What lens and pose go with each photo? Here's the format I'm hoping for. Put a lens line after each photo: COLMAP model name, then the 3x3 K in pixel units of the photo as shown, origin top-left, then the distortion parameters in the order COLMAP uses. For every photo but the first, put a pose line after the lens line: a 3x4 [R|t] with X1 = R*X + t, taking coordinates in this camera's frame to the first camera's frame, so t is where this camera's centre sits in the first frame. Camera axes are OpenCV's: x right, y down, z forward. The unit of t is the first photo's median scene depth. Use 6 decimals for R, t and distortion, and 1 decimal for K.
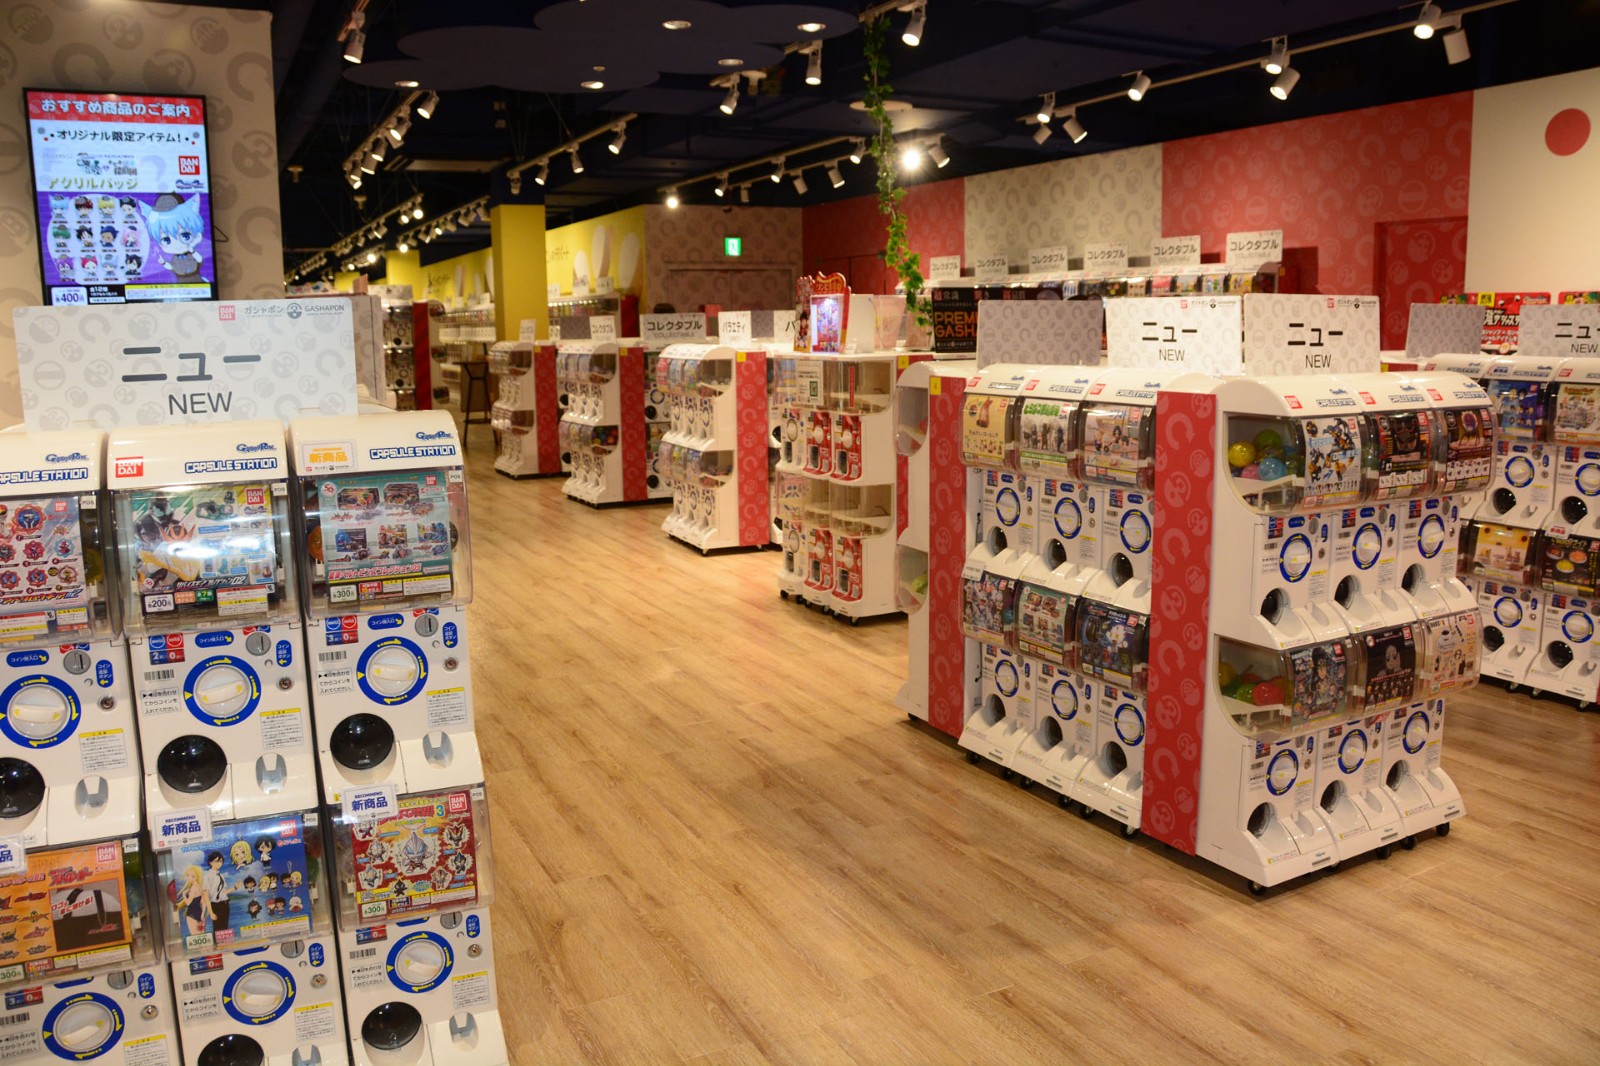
lens RADIAL K [[1238.1, 0, 795.8], [0, 1238.1, 539.9], [0, 0, 1]] dist [-0.102067, 0.036032]
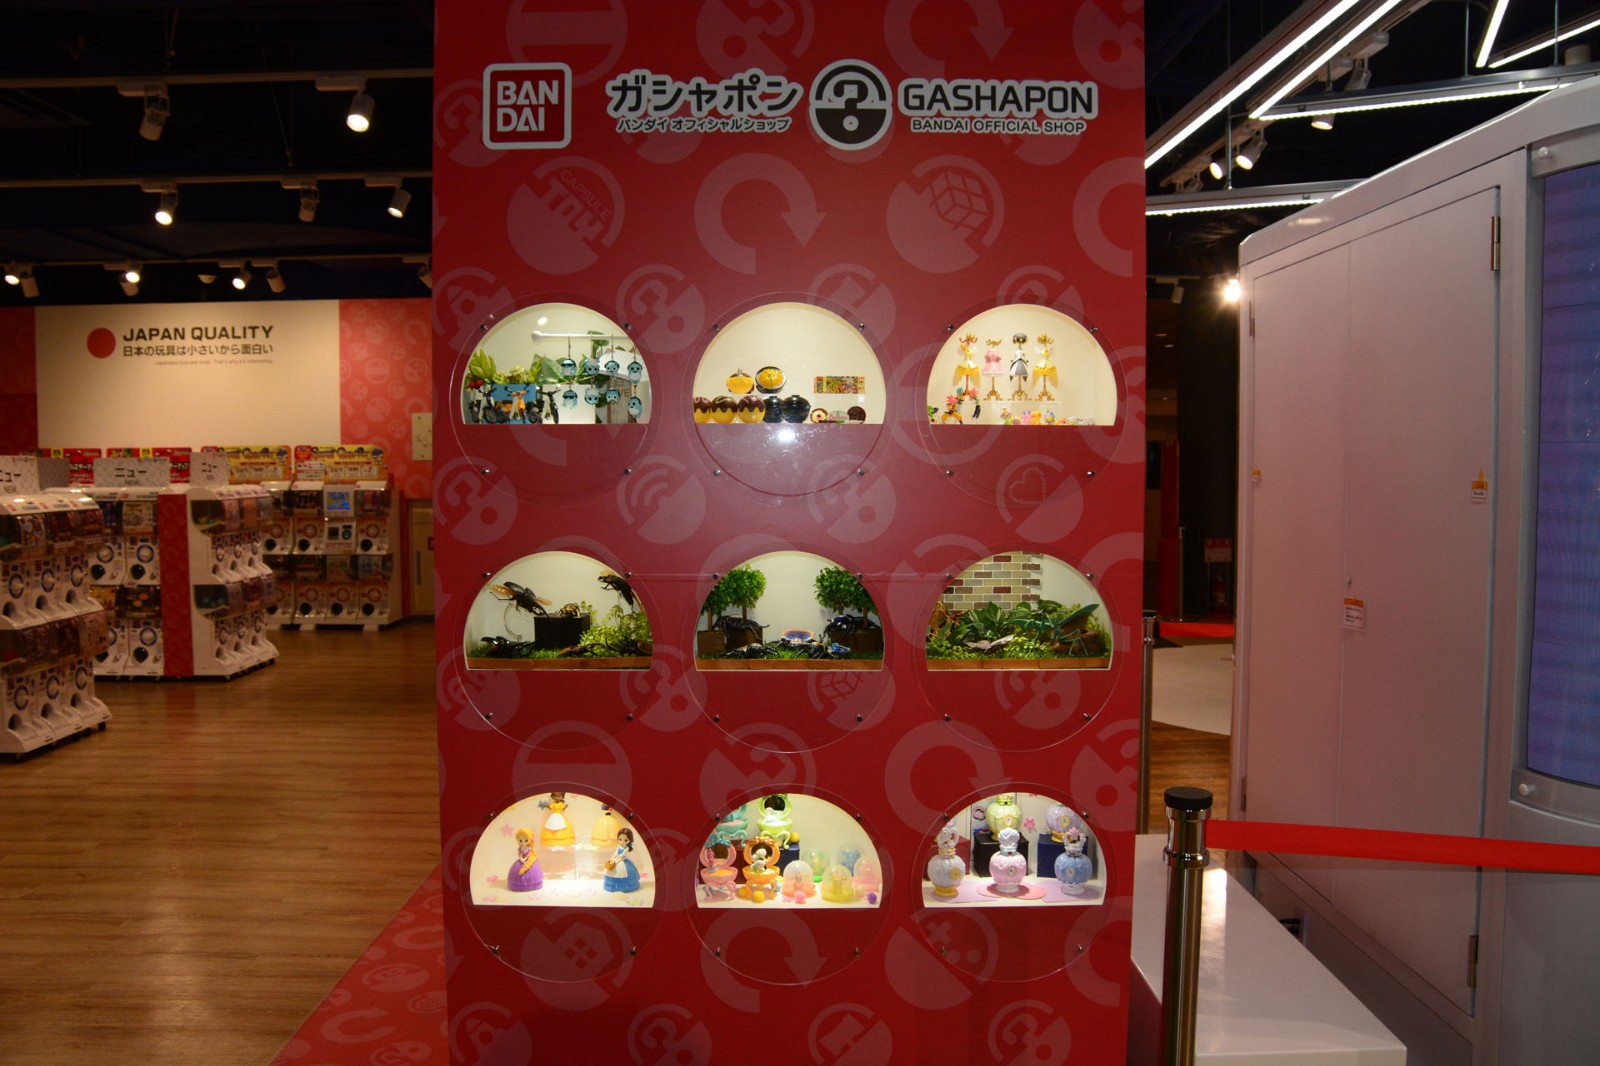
lens RADIAL K [[1238.1, 0, 796.6], [0, 1238.1, 538.8], [0, 0, 1]] dist [-0.102067, 0.036032]
pose [[0.450524, -0.038960, 0.891914, -0.702023], [0.146588, 0.988716, -0.030856, 0.173013], [-0.880647, 0.144646, 0.451152, -0.950053]]
